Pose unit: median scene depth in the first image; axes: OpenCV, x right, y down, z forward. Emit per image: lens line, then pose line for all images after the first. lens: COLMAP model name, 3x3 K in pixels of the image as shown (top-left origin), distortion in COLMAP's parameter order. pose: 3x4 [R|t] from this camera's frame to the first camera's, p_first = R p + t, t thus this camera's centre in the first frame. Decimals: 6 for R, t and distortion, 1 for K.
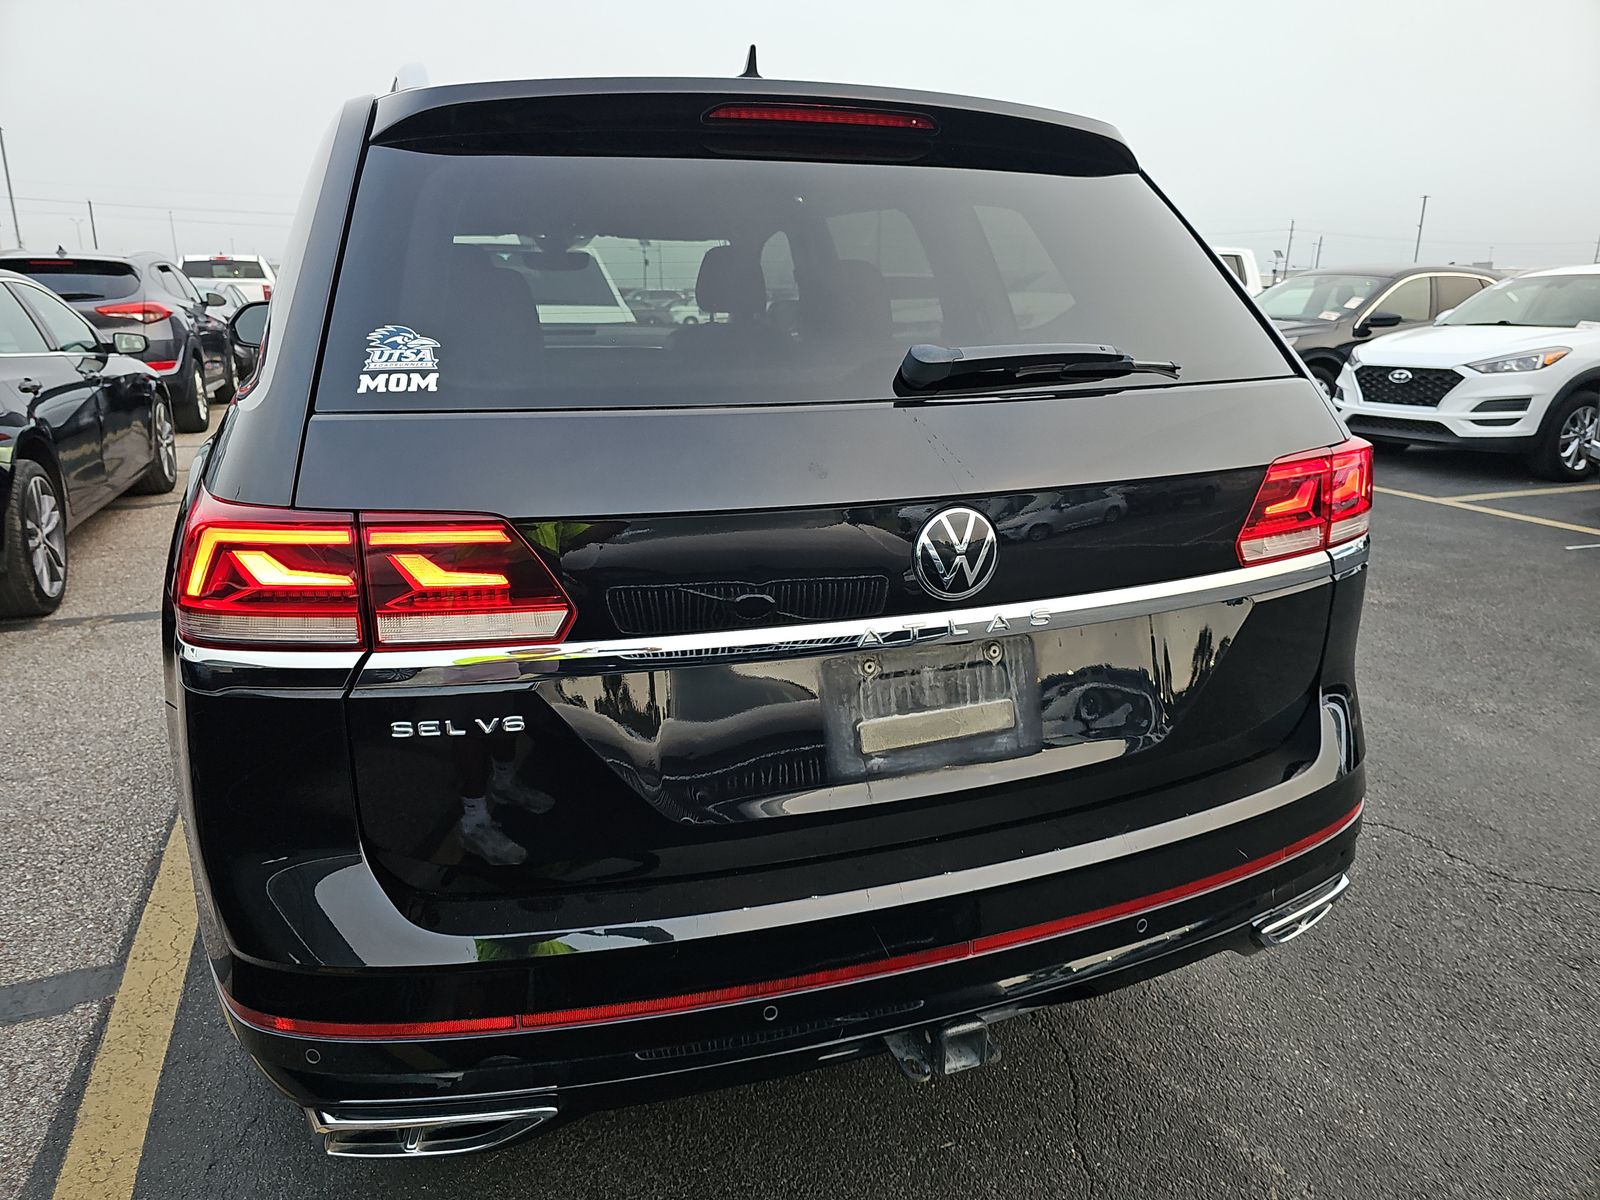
lens RADIAL K [[1073.3, 0, 815.6], [0, 1073.3, 595.8], [0, 0, 1]] dist [0.046337, -0.052098]
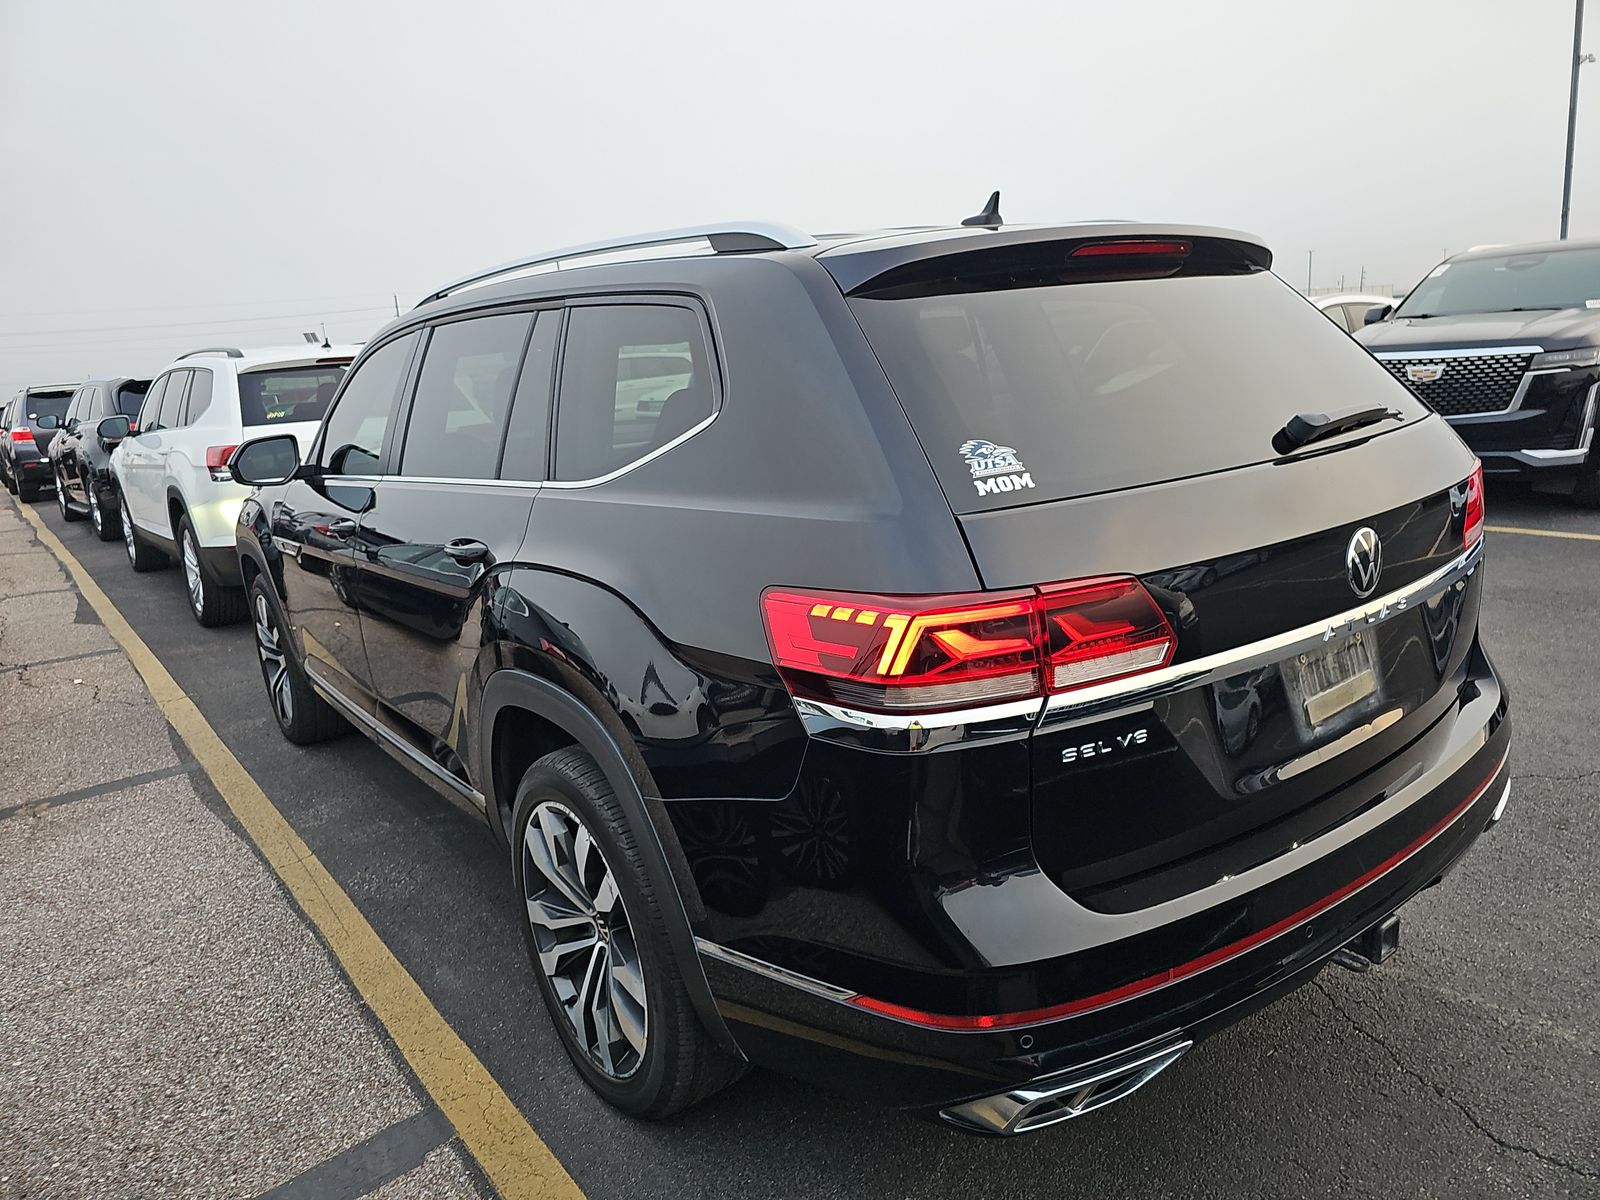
lens RADIAL K [[1073.3, 0, 815.6], [0, 1073.3, 595.8], [0, 0, 1]] dist [0.046337, -0.052098]
pose [[0.956679, -0.138662, 0.256003, -0.922448], [0.154312, 0.987130, -0.041990, -0.049320], [-0.246886, 0.079675, 0.965764, -0.142762]]
